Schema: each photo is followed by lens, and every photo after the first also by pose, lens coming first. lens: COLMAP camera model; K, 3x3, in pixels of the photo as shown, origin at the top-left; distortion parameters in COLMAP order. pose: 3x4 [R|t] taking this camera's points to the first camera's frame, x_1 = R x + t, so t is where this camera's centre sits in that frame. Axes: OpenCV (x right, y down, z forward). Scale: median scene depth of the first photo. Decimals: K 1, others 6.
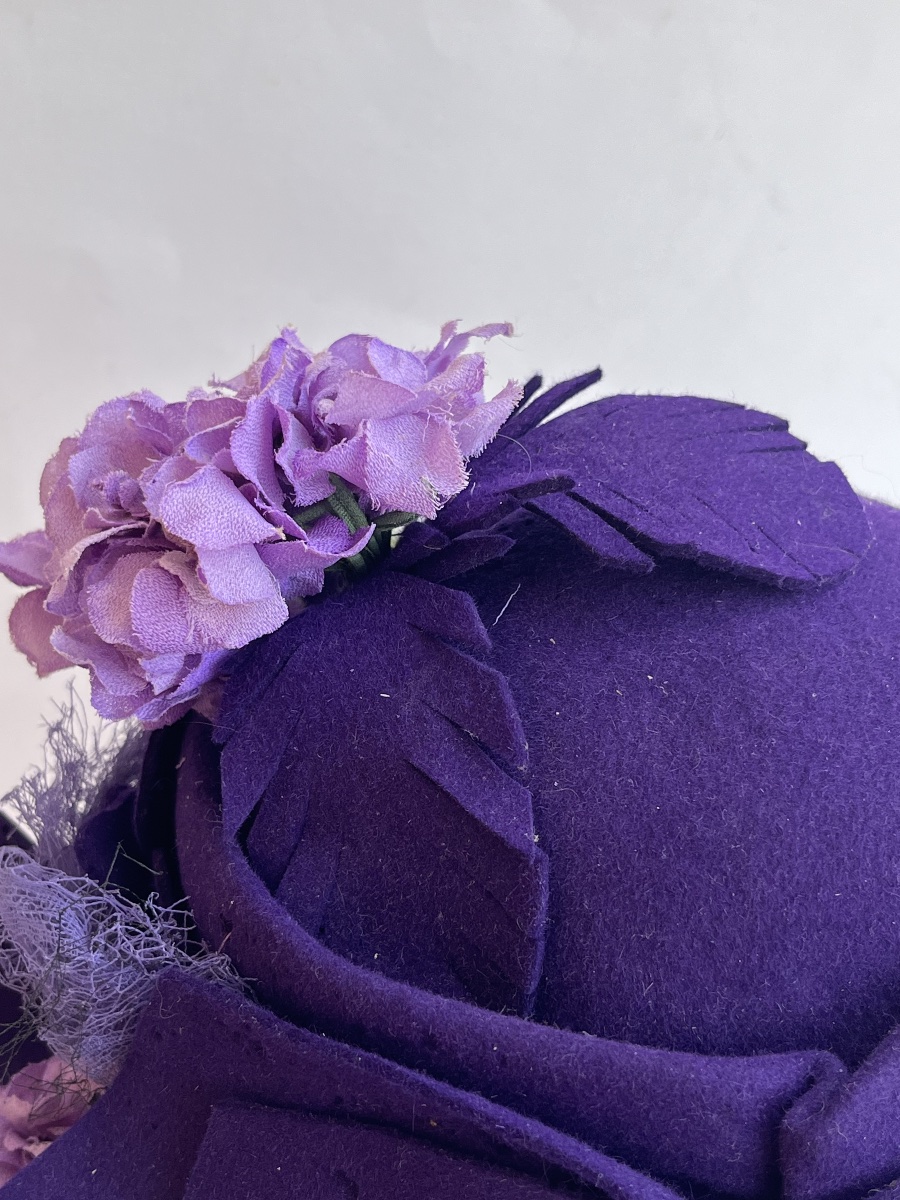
lens RADIAL K [[1701.5, 0, 450.1], [0, 1701.5, 598.1], [0, 0, 1]] dist [0.080616, 0.000000]
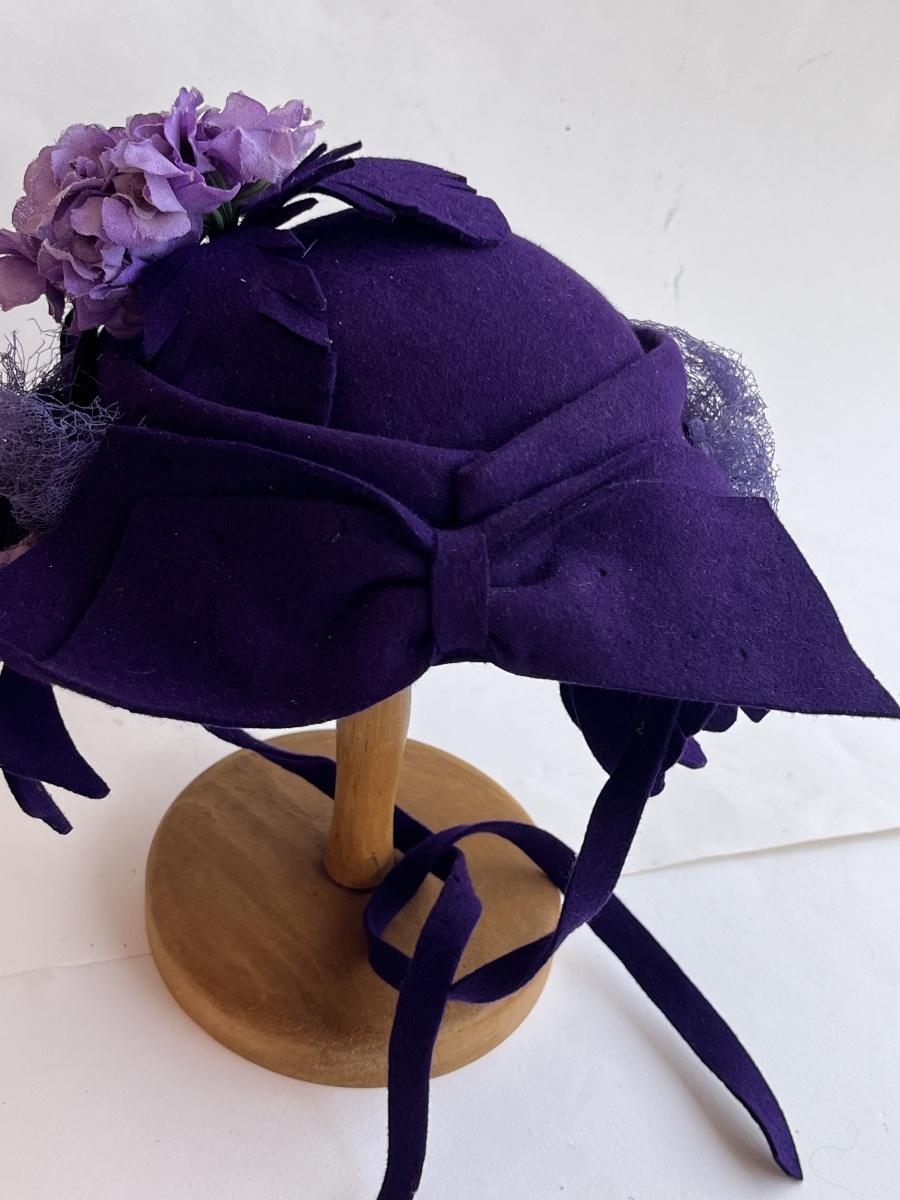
lens RADIAL K [[1701.5, 0, 446.1], [0, 1701.5, 592.0], [0, 0, 1]] dist [0.080616, 0.000000]
pose [[0.980176, 0.042965, 0.193412, -0.164001], [-0.021753, 0.993640, -0.110487, 0.581725], [-0.196929, 0.104089, 0.974877, -0.757988]]
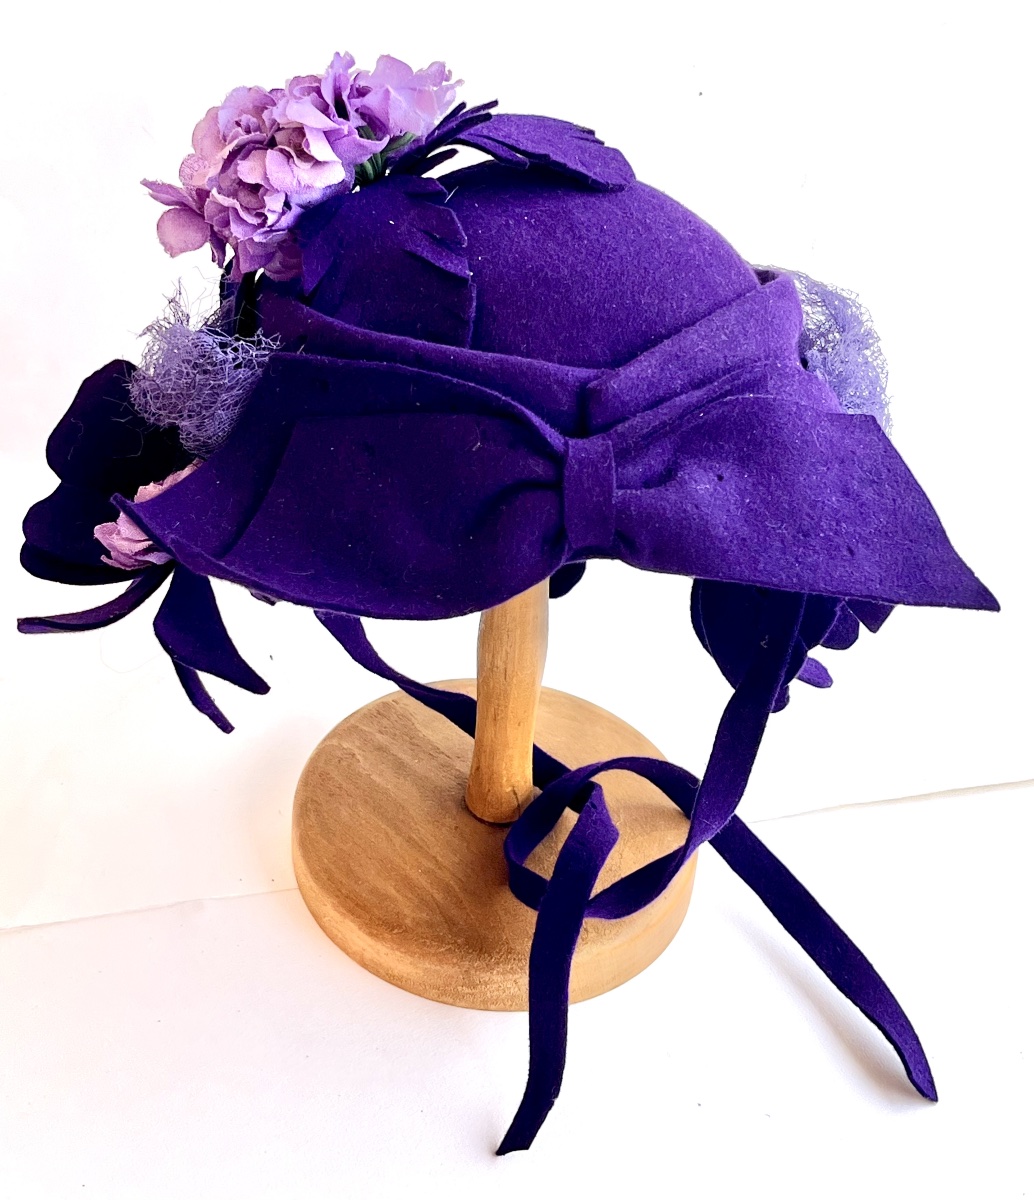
lens RADIAL K [[1986.3, 0, 525.1], [0, 1986.3, 530.3], [0, 0, 1]] dist [0.131879, 0.000000]
pose [[0.986915, 0.046515, 0.154389, -0.228157], [-0.019245, 0.984623, -0.173630, 0.815137], [-0.160091, 0.168387, 0.972634, -1.218813]]
